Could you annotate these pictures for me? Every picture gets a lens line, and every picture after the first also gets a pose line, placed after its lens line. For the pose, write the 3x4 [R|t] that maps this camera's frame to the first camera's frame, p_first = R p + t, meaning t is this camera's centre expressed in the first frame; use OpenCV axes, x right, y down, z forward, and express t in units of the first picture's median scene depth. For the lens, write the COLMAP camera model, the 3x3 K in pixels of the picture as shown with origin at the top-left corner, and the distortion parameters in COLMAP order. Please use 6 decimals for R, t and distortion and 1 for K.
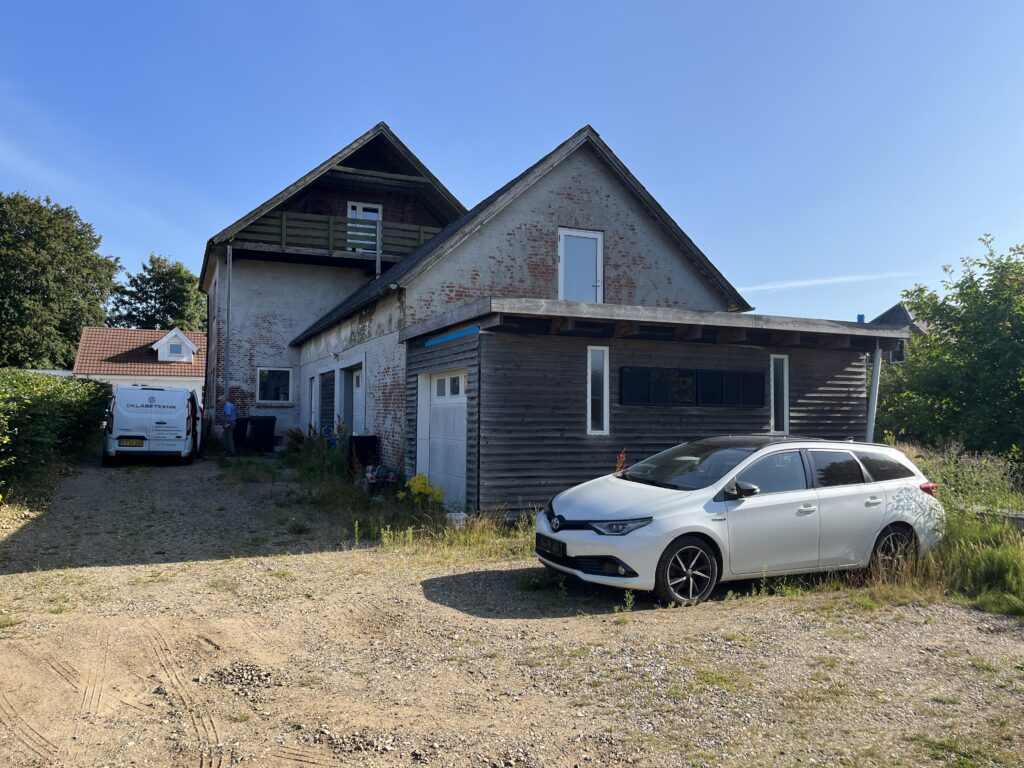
lens RADIAL K [[760.4, 0, 512.0], [0, 760.4, 384.0], [0, 0, 1]] dist [0.069304, -0.099799]
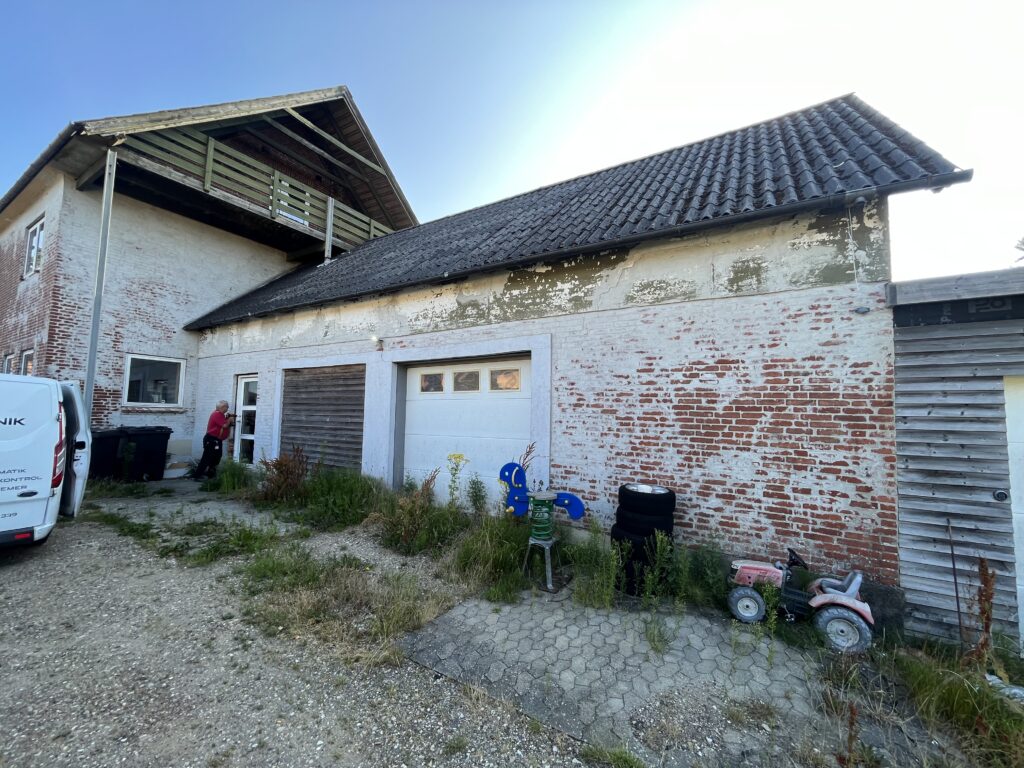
lens RADIAL K [[414.1, 0, 510.3], [0, 414.1, 386.6], [0, 0, 1]] dist [-0.007031, 0.000106]
pose [[0.816052, 0.052347, 0.575603, -0.428457], [-0.039098, 0.998609, -0.035386, 0.011597], [-0.576655, 0.006371, 0.816963, 0.816128]]
